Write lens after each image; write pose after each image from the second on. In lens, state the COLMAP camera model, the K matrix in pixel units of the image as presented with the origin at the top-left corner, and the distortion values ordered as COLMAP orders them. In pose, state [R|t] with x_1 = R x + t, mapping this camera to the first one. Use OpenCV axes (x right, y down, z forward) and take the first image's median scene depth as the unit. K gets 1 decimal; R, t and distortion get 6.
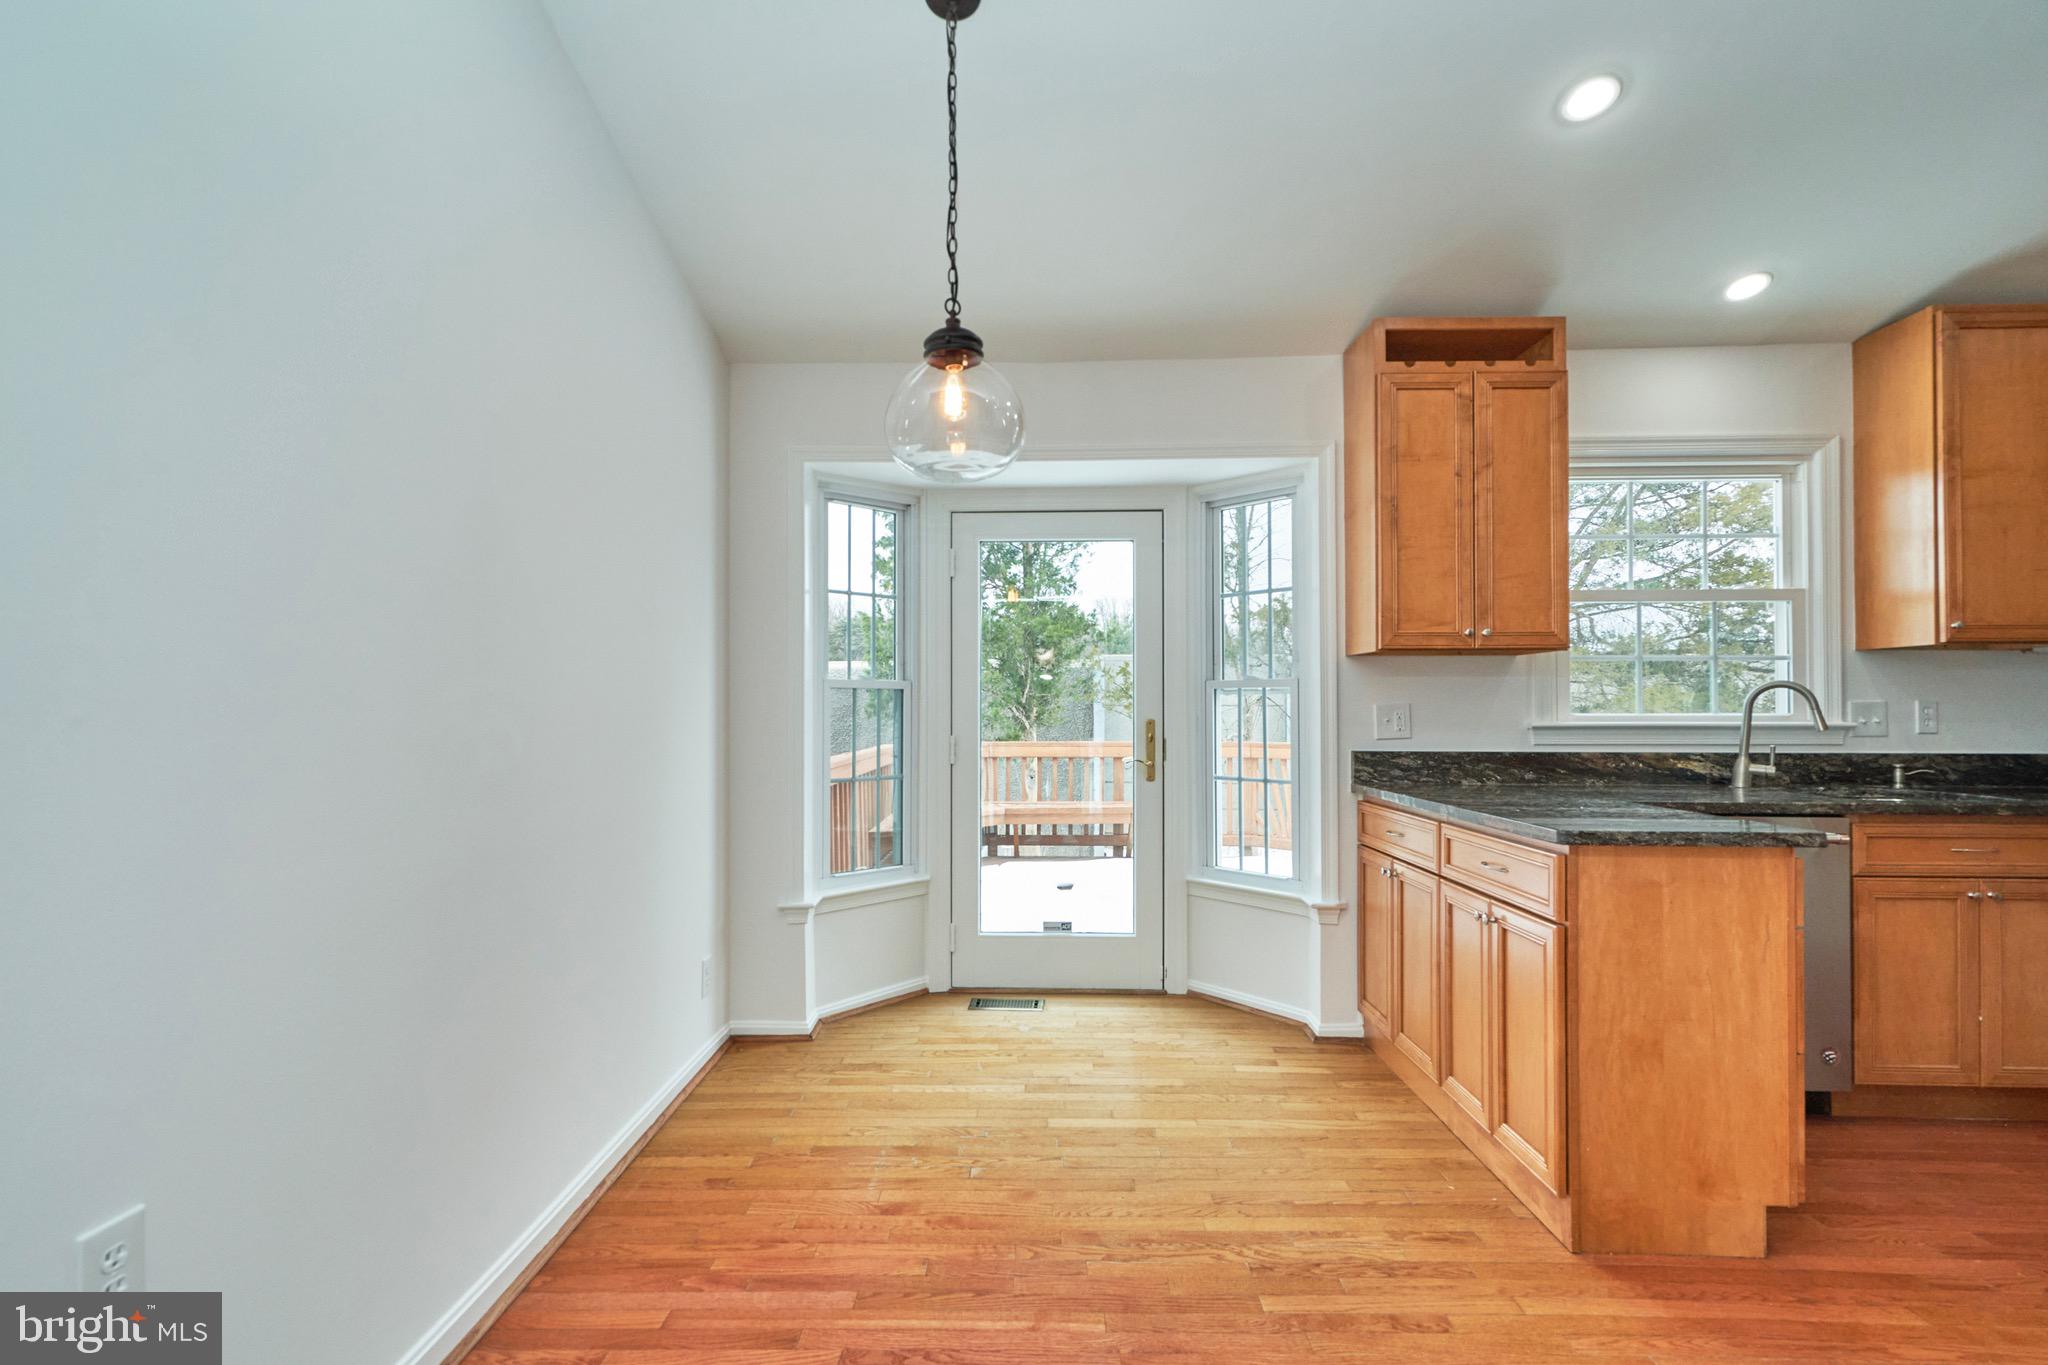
lens RADIAL K [[957.2, 0, 1003.2], [0, 957.2, 710.4], [0, 0, 1]] dist [0.001999, 0.000660]
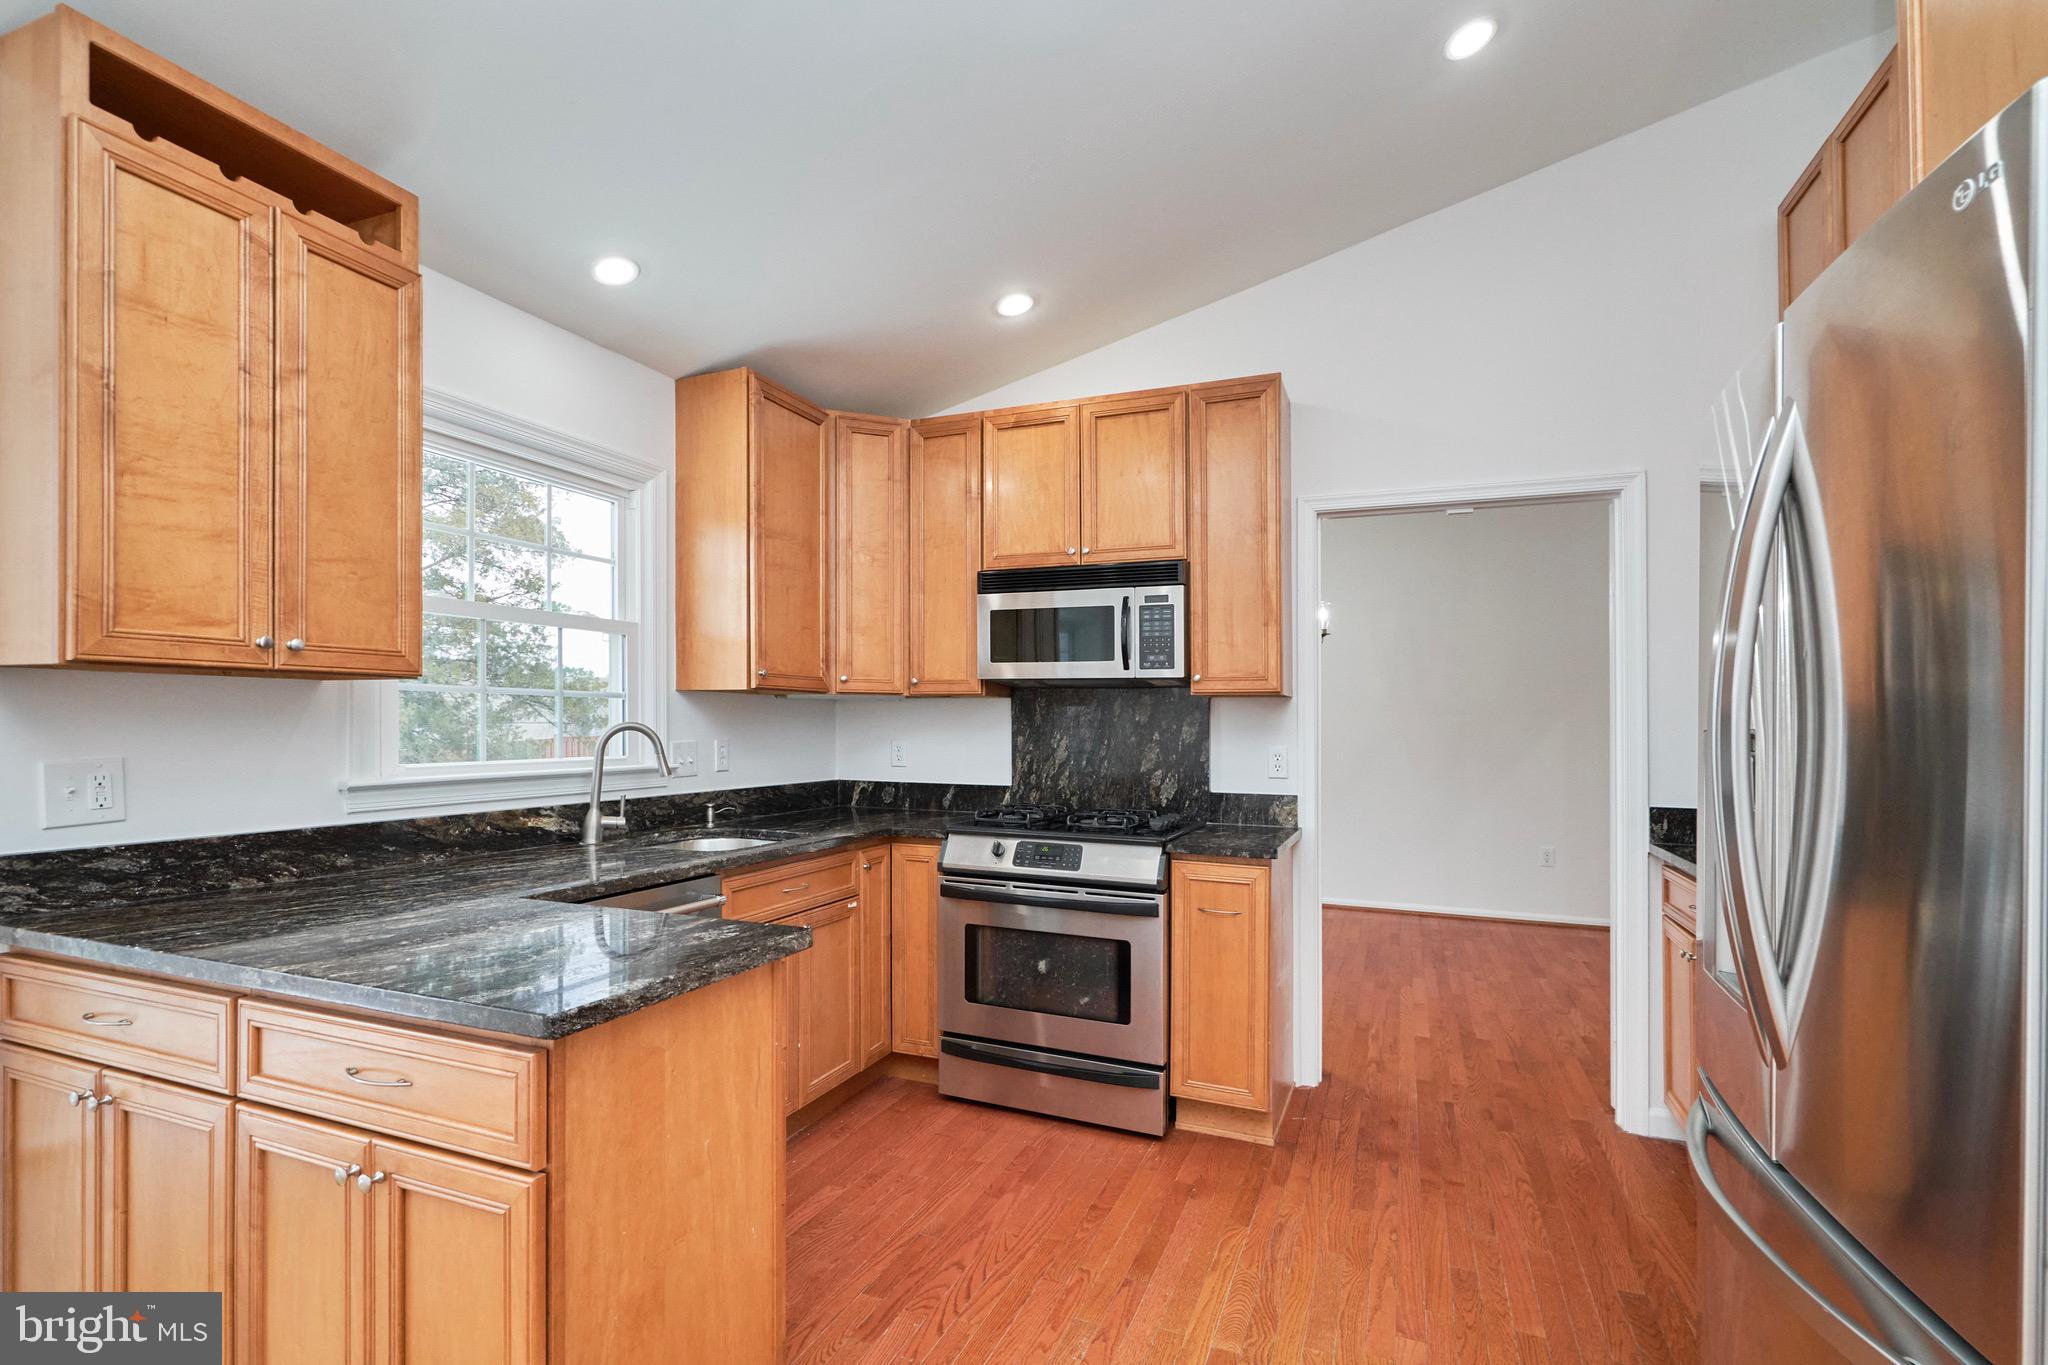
lens RADIAL K [[957.2, 0, 1021.6], [0, 957.2, 716.5], [0, 0, 1]] dist [0.001999, 0.000660]
pose [[0.346289, 0.007932, 0.938094, 0.090639], [-0.005448, 0.999964, -0.006444, -0.033245], [-0.938112, -0.002879, 0.346320, 0.348890]]
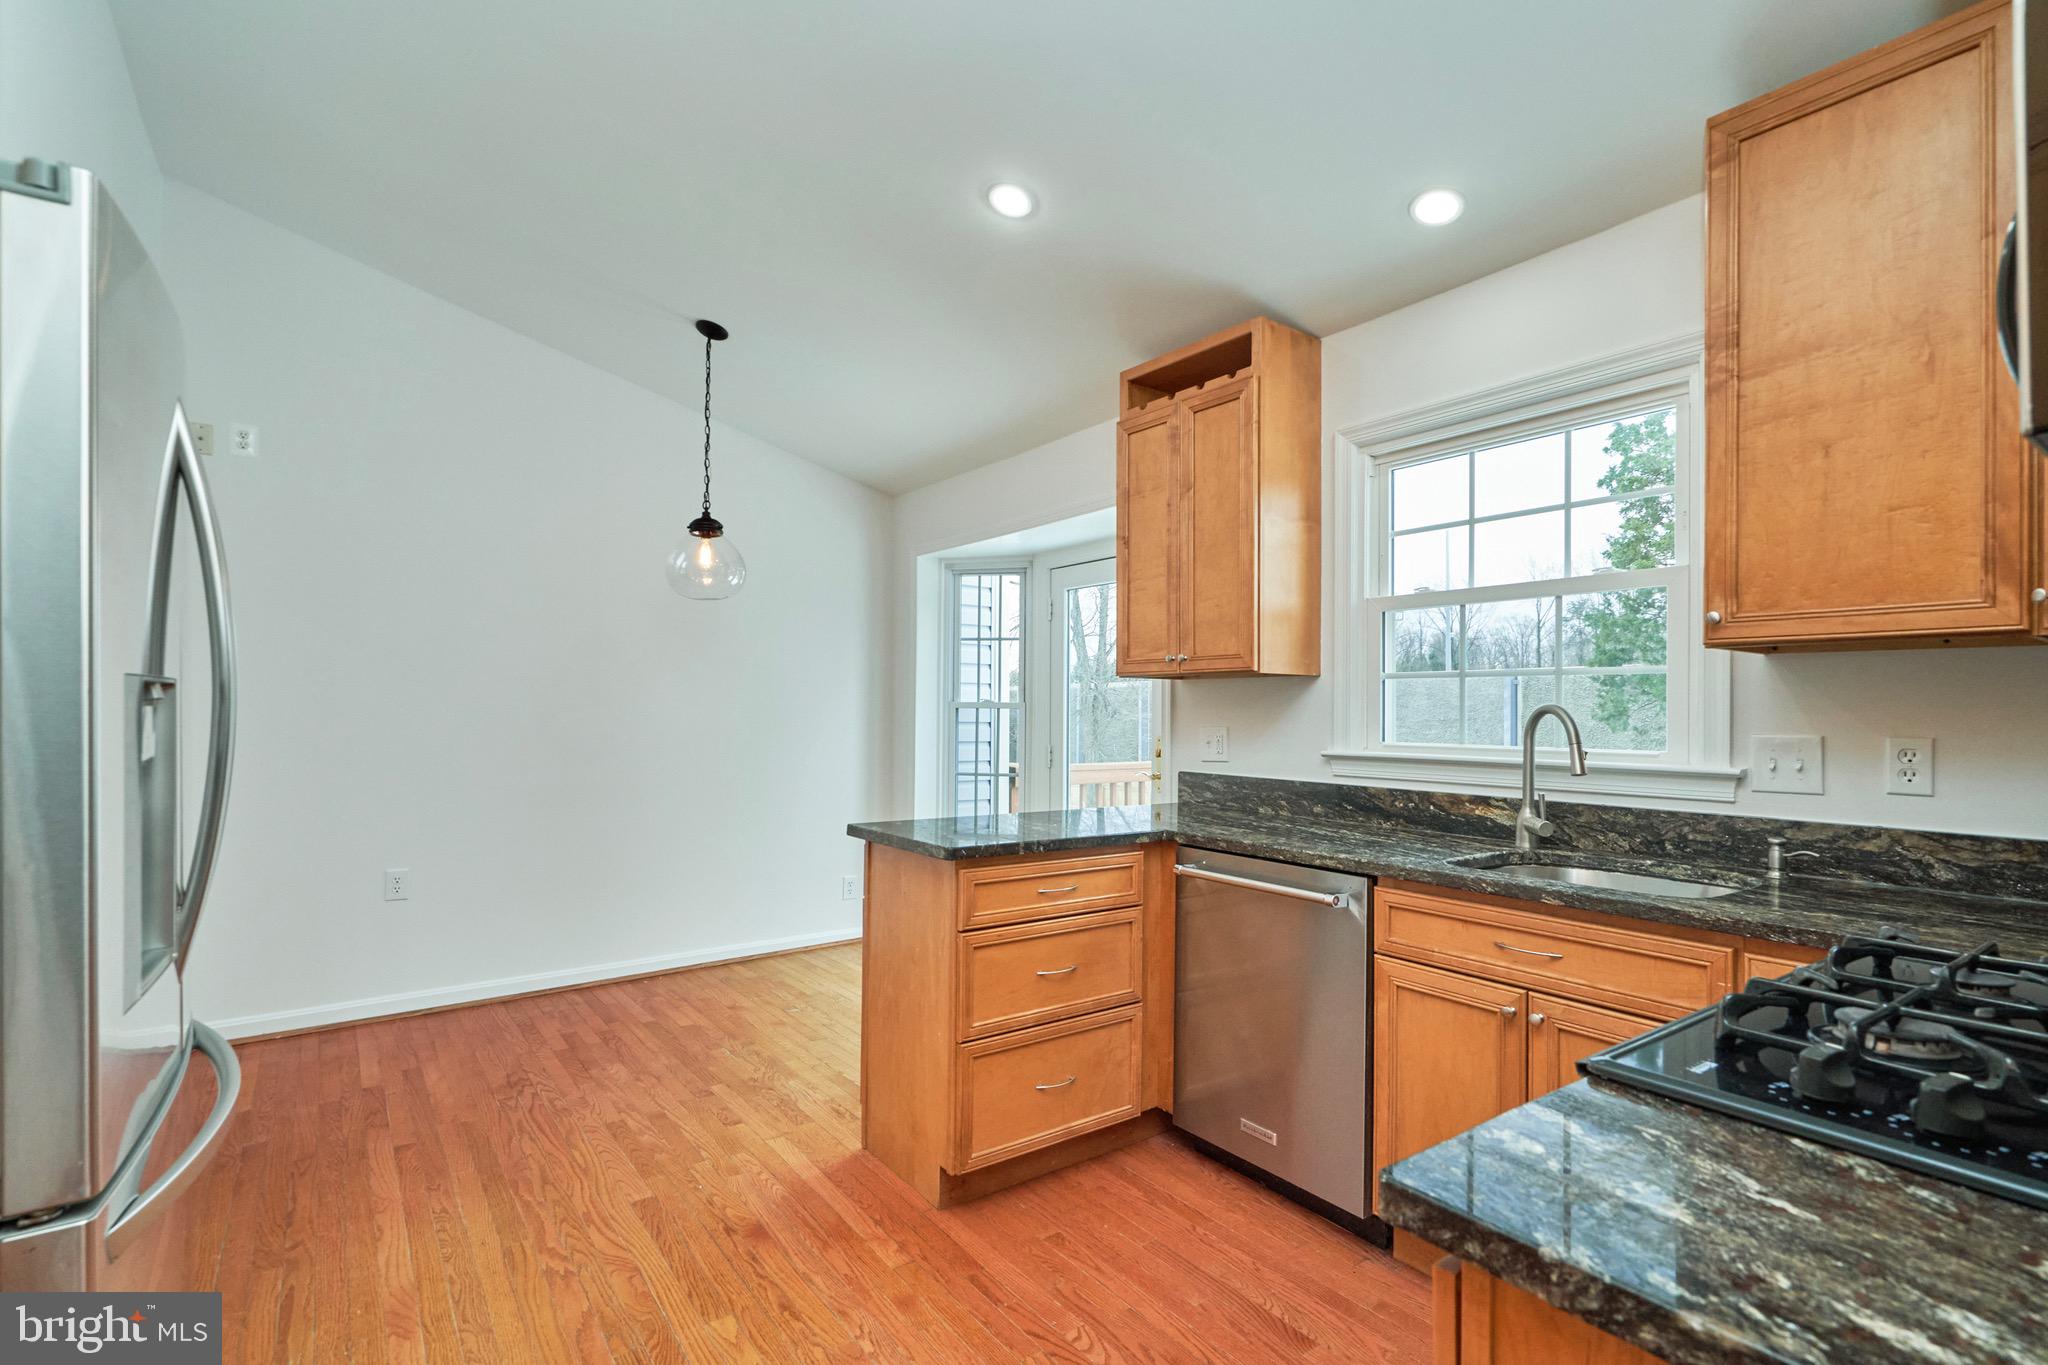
lens RADIAL K [[957.2, 0, 995.7], [0, 957.2, 704.3], [0, 0, 1]] dist [0.001999, 0.000660]
pose [[0.599086, -0.001260, -0.800684, 1.176986], [-0.010088, 0.999908, -0.009122, -0.020252], [0.800621, 0.013542, 0.599018, 0.237083]]
